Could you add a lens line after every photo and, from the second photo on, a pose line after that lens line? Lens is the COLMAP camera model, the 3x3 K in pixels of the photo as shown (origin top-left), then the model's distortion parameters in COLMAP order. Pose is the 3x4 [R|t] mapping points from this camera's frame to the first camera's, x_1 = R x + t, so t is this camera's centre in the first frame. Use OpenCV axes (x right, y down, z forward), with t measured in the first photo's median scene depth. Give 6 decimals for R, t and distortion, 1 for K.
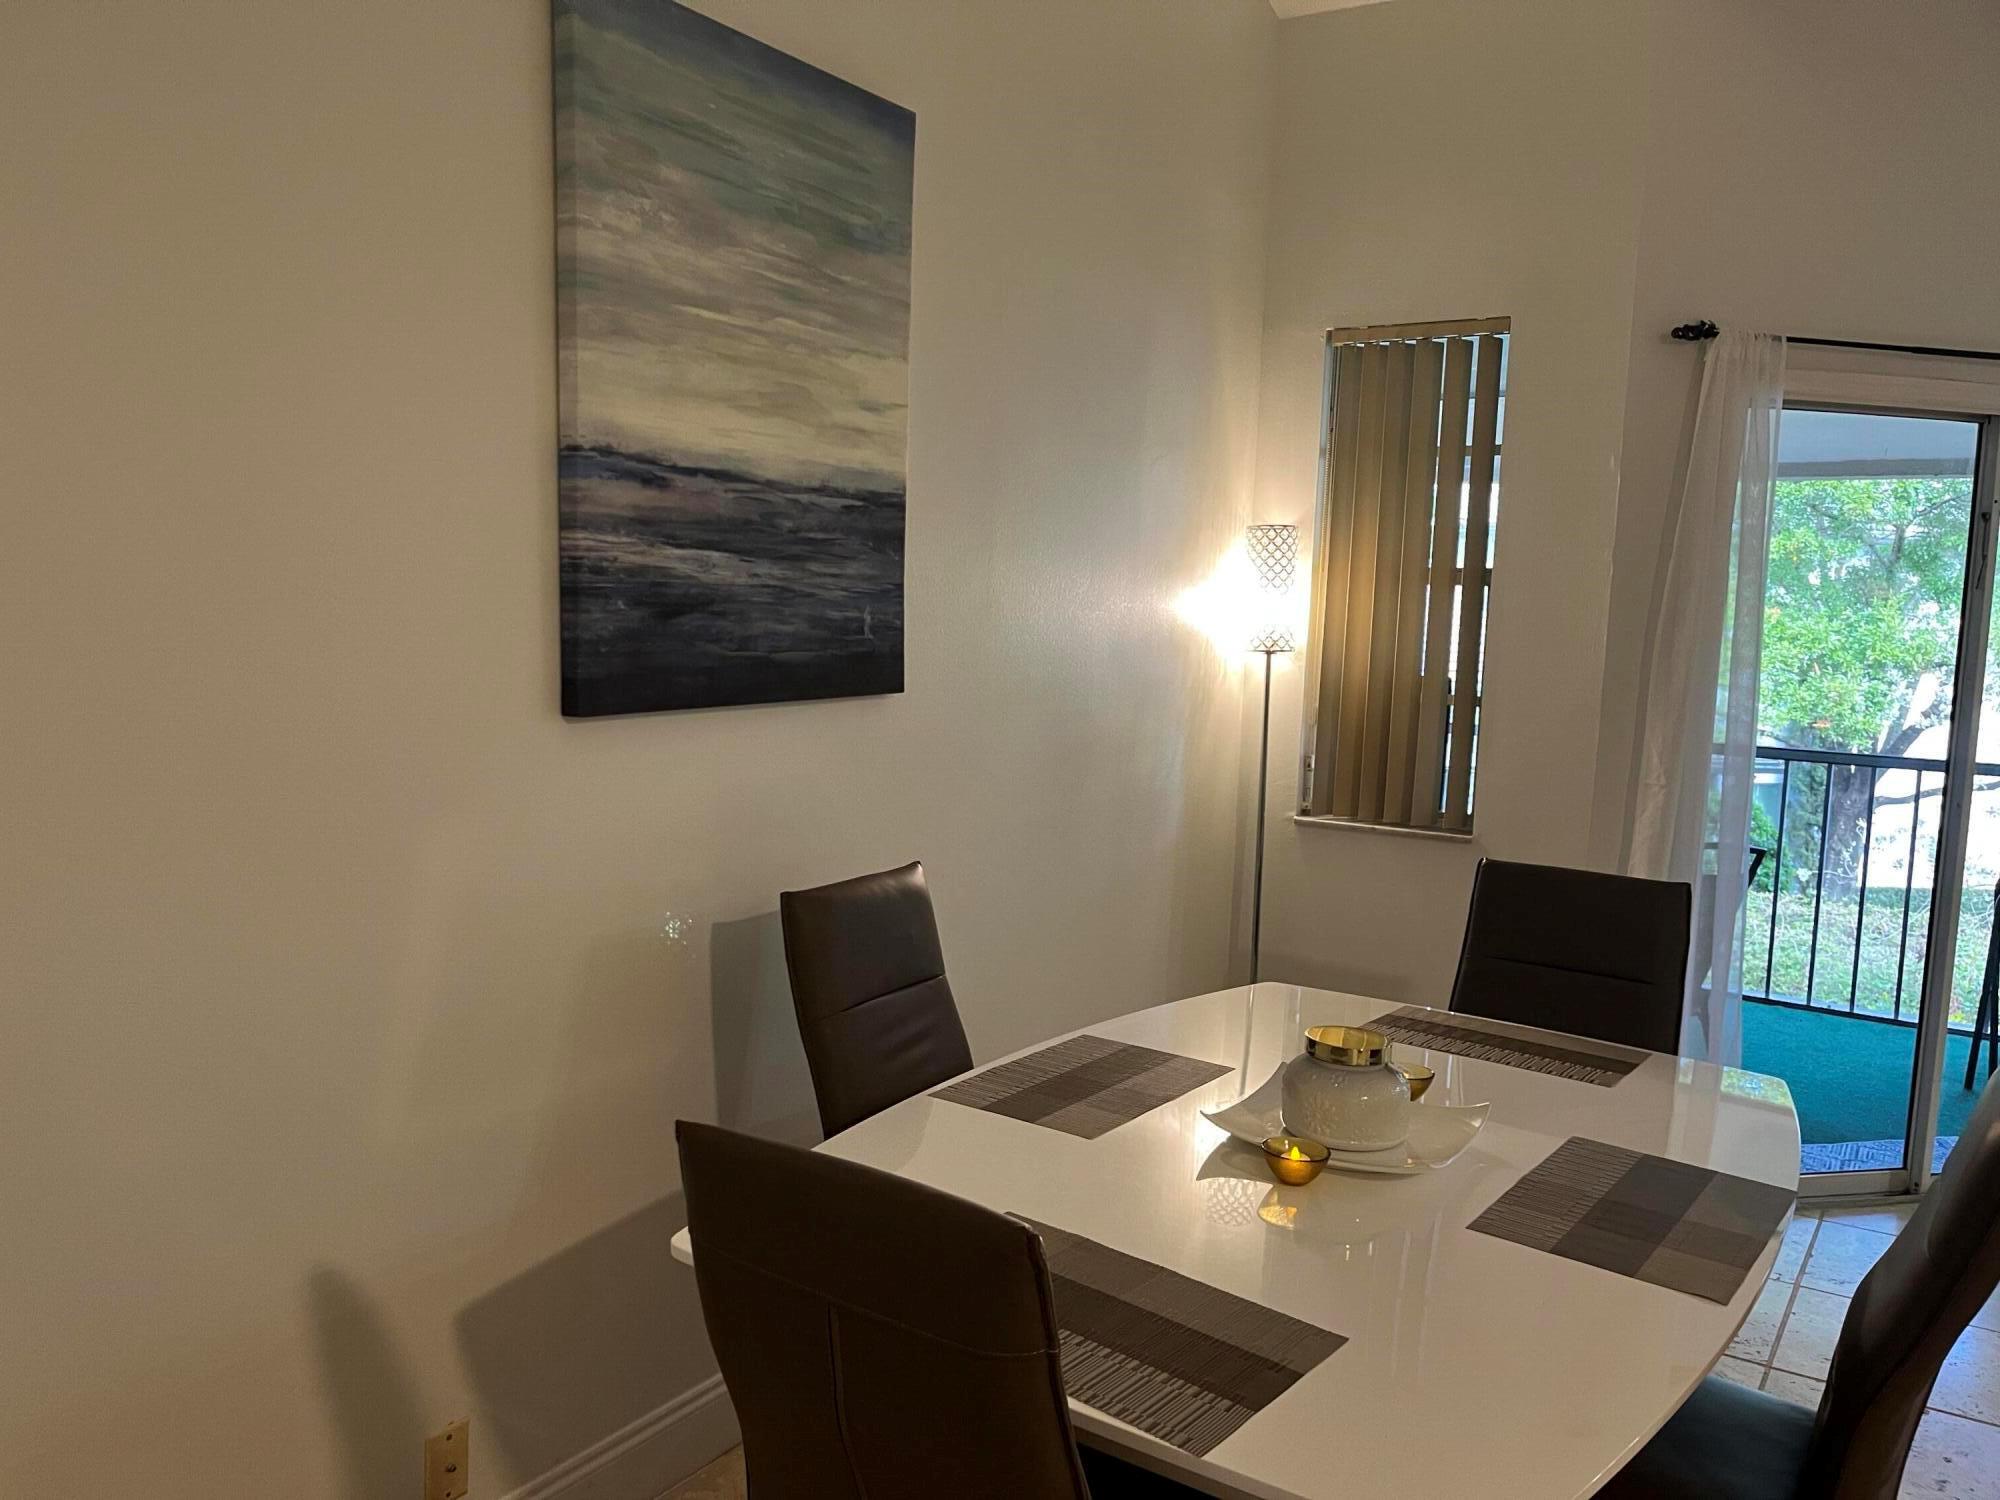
lens RADIAL K [[1490.2, 0, 1005.0], [0, 1490.2, 764.4], [0, 0, 1]] dist [0.076526, -0.167837]
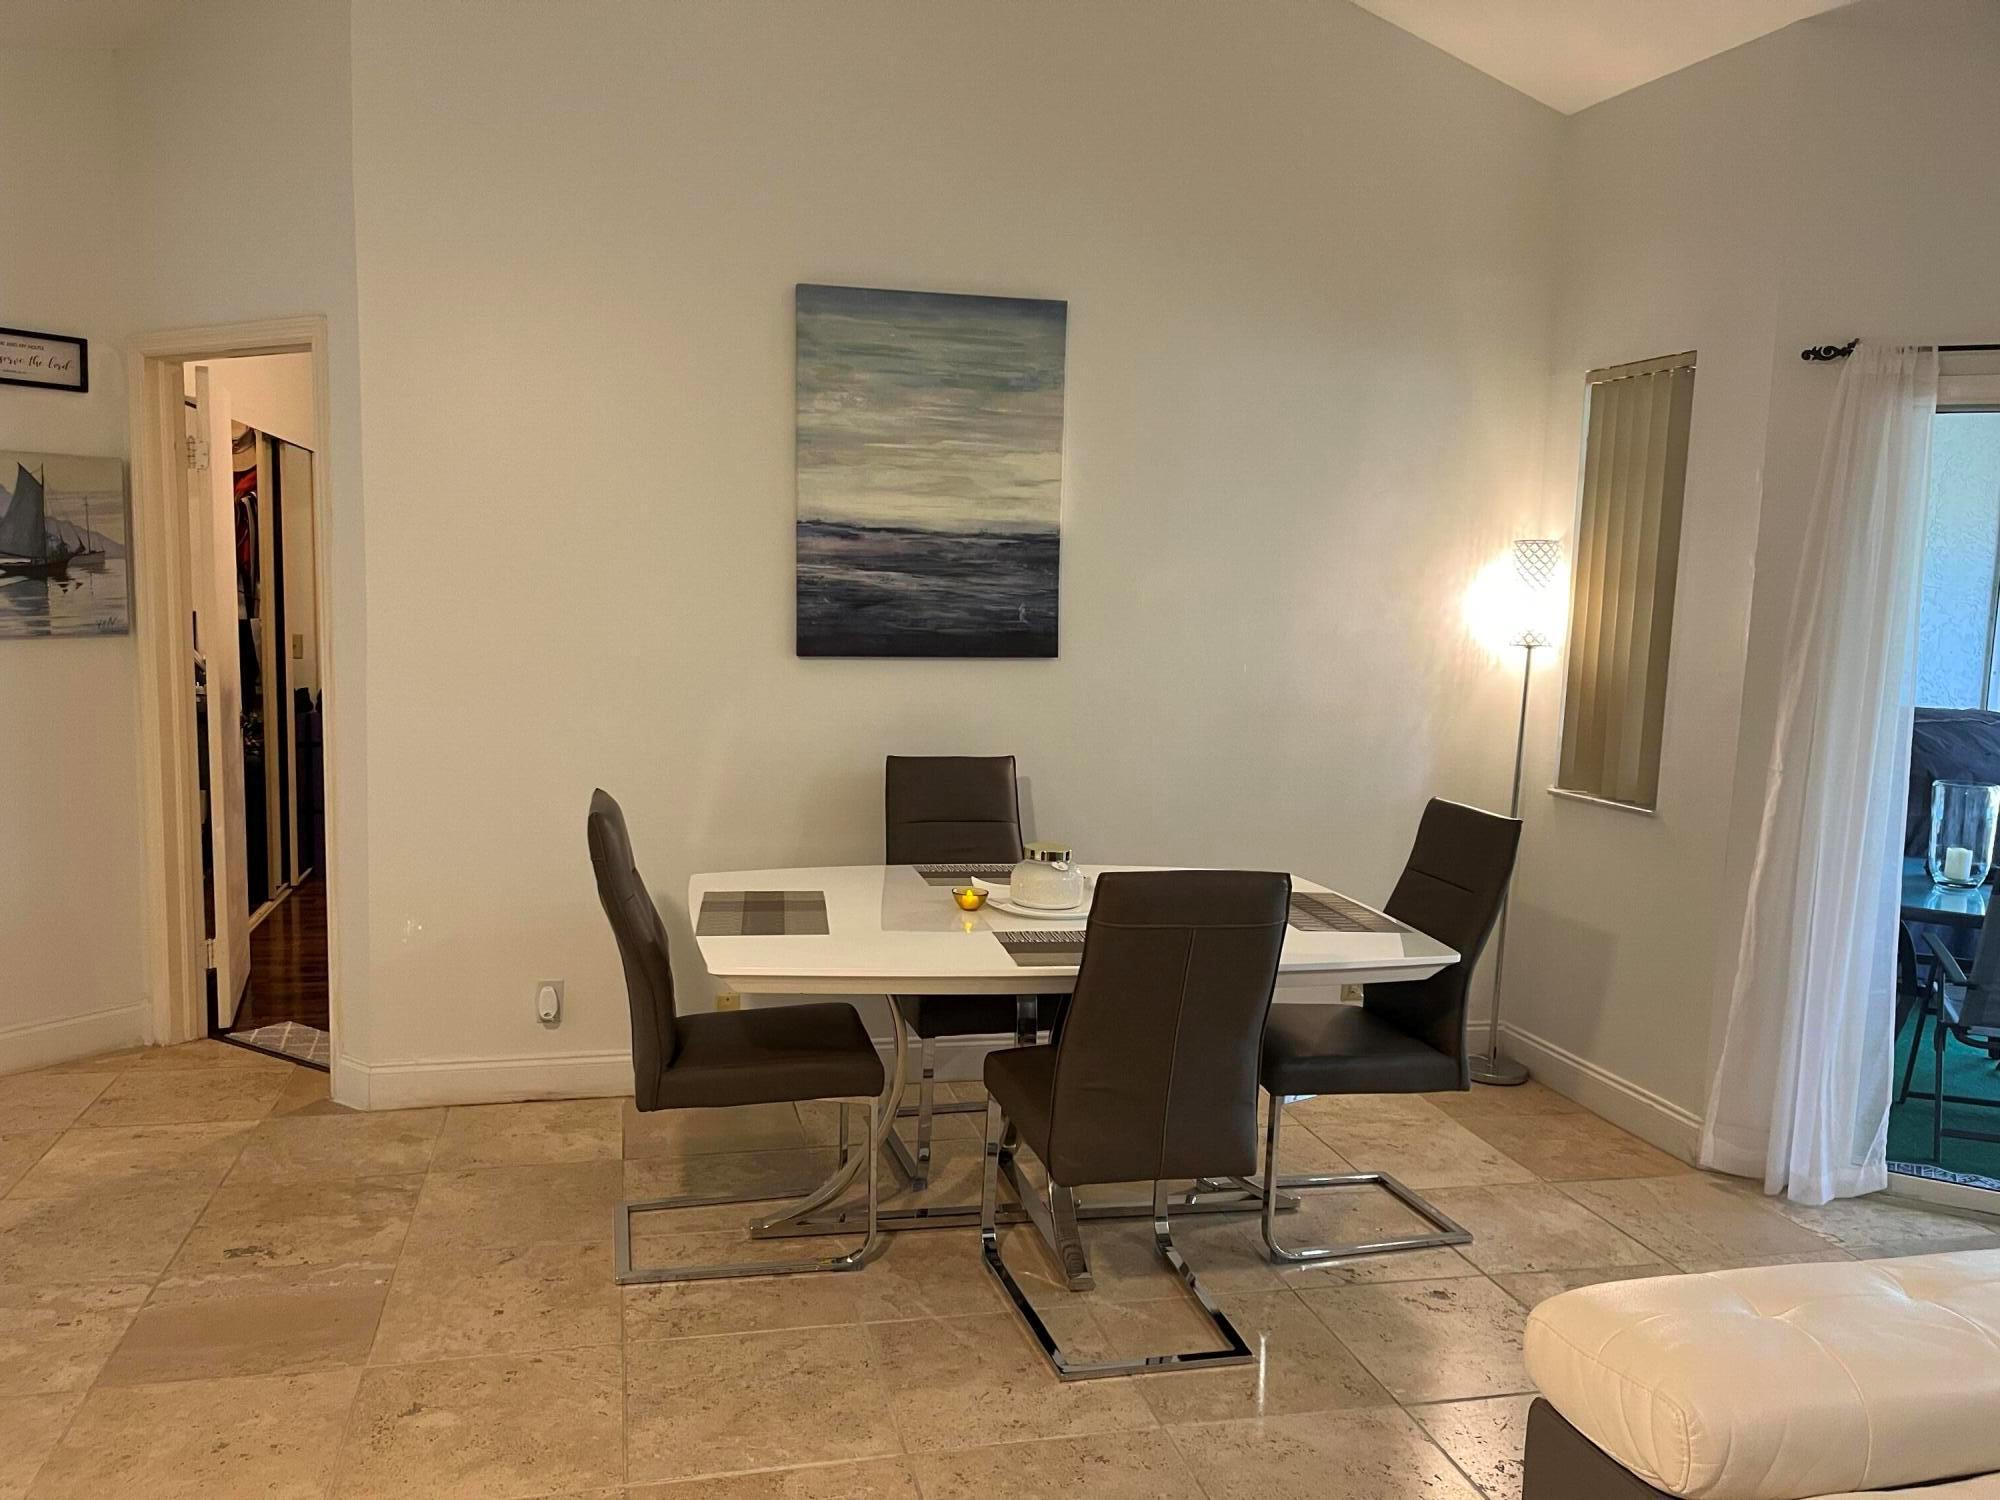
lens RADIAL K [[1523.6, 0, 1007.9], [0, 1523.6, 754.7], [0, 0, 1]] dist [0.086609, -0.120356]
pose [[0.757493, 0.064454, -0.649654, 1.115140], [-0.077152, 0.996979, 0.008955, 0.052288], [0.648269, 0.043338, 0.760177, -0.316383]]
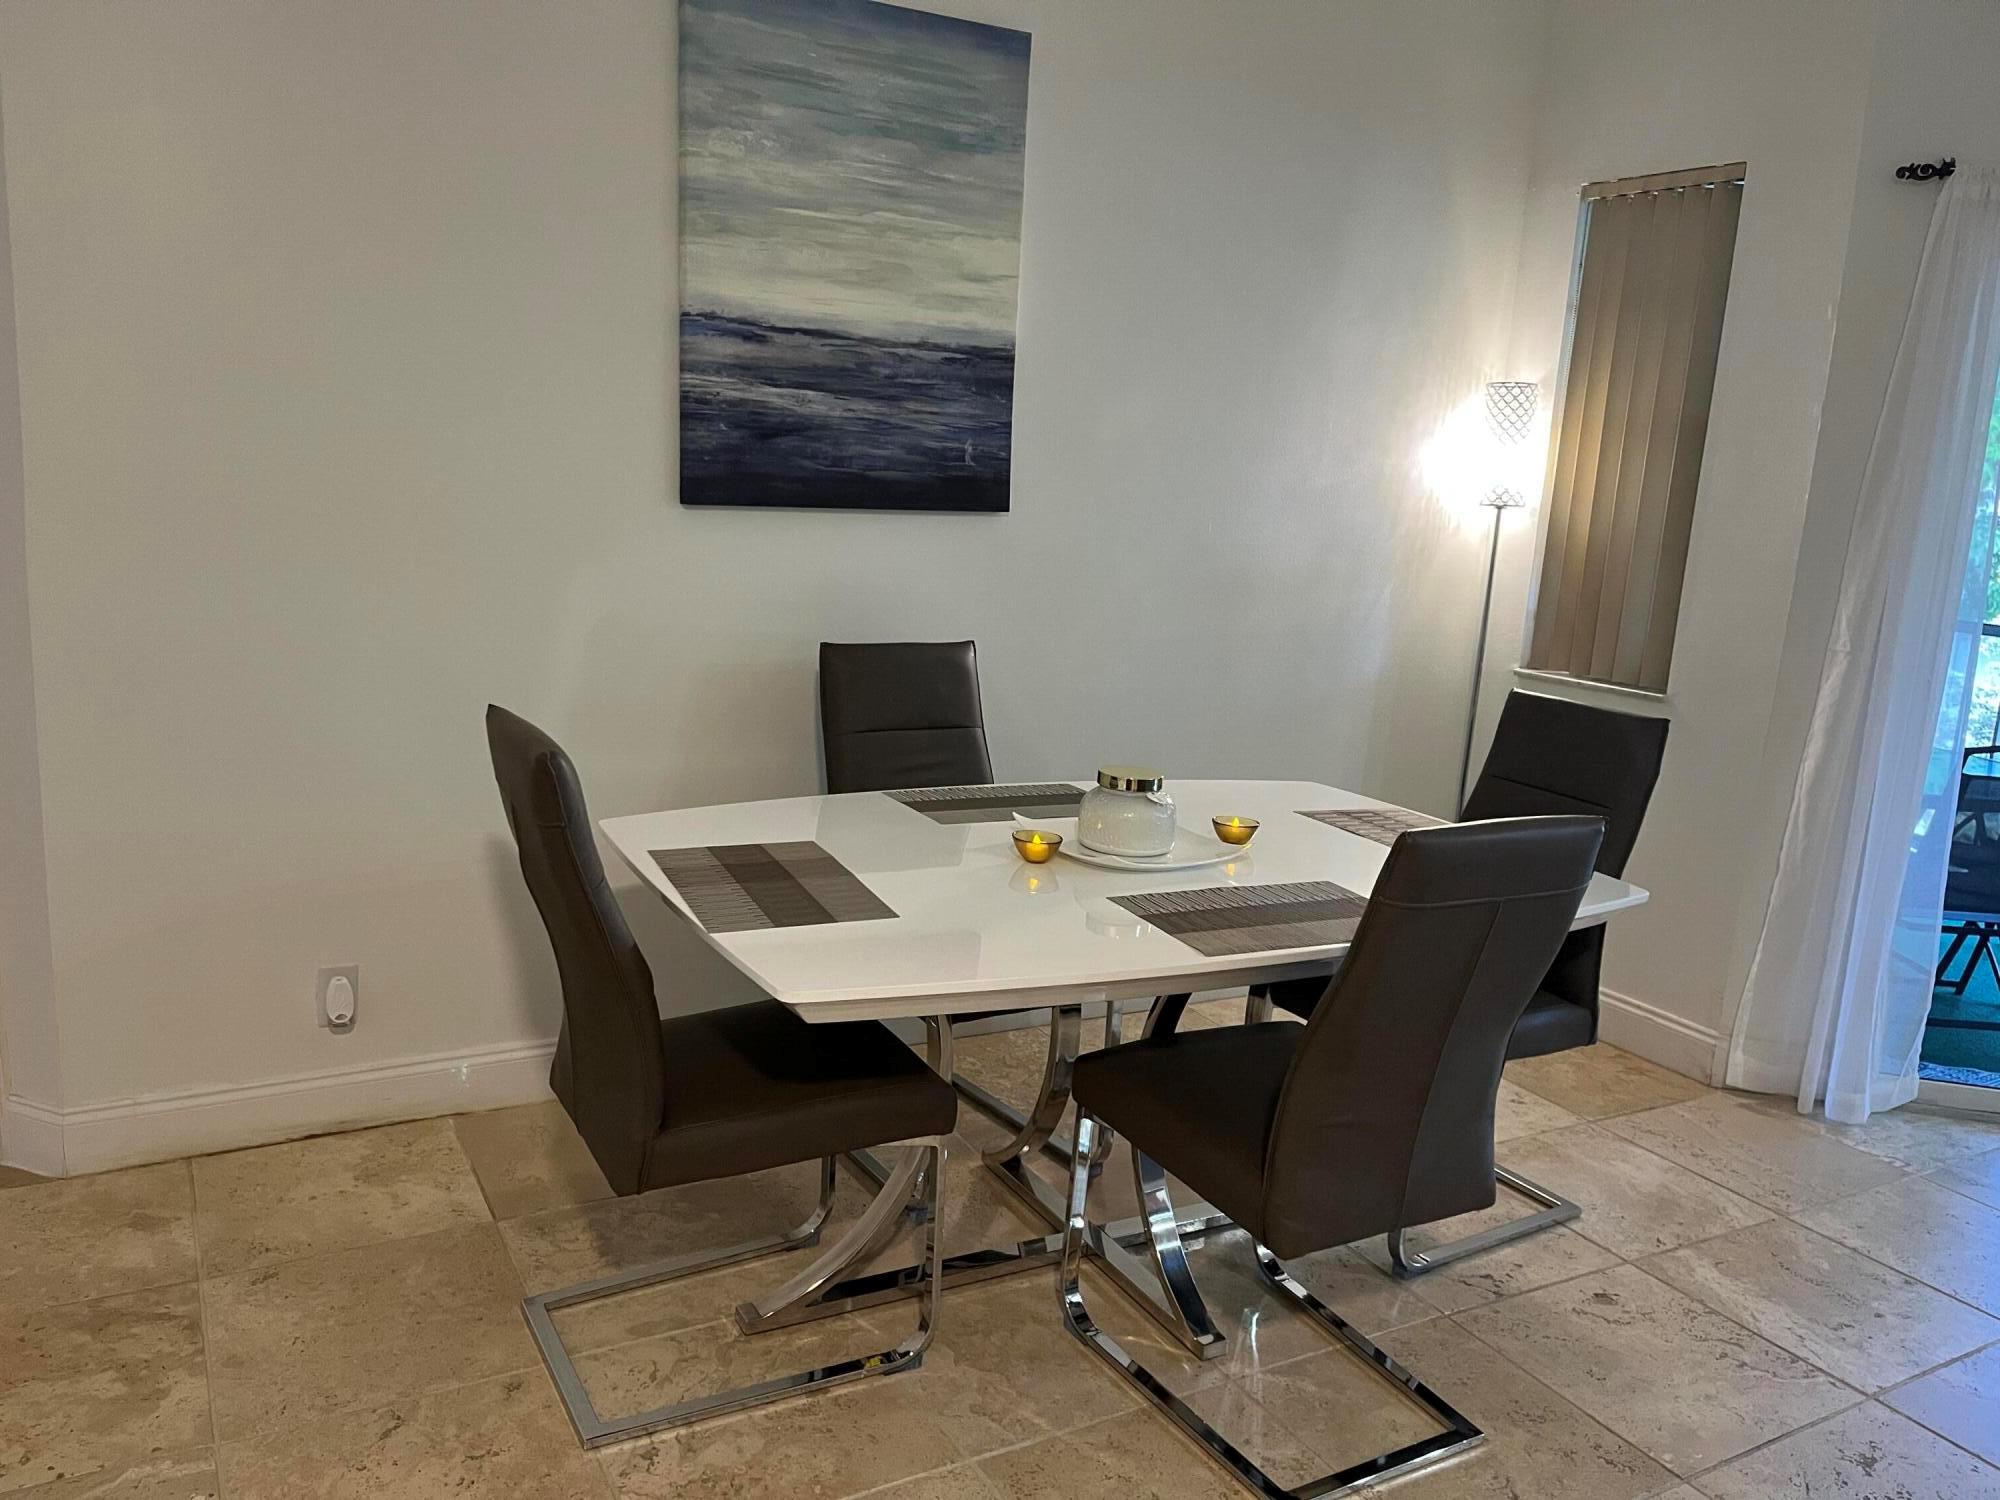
lens RADIAL K [[1546.9, 0, 1045.0], [0, 1546.9, 749.2], [0, 0, 1]] dist [0.050637, -0.050688]
pose [[0.906606, 0.099905, -0.409981, 0.591584], [-0.074646, 0.994217, 0.077206, 0.054759], [0.415323, -0.039392, 0.908821, -0.198397]]
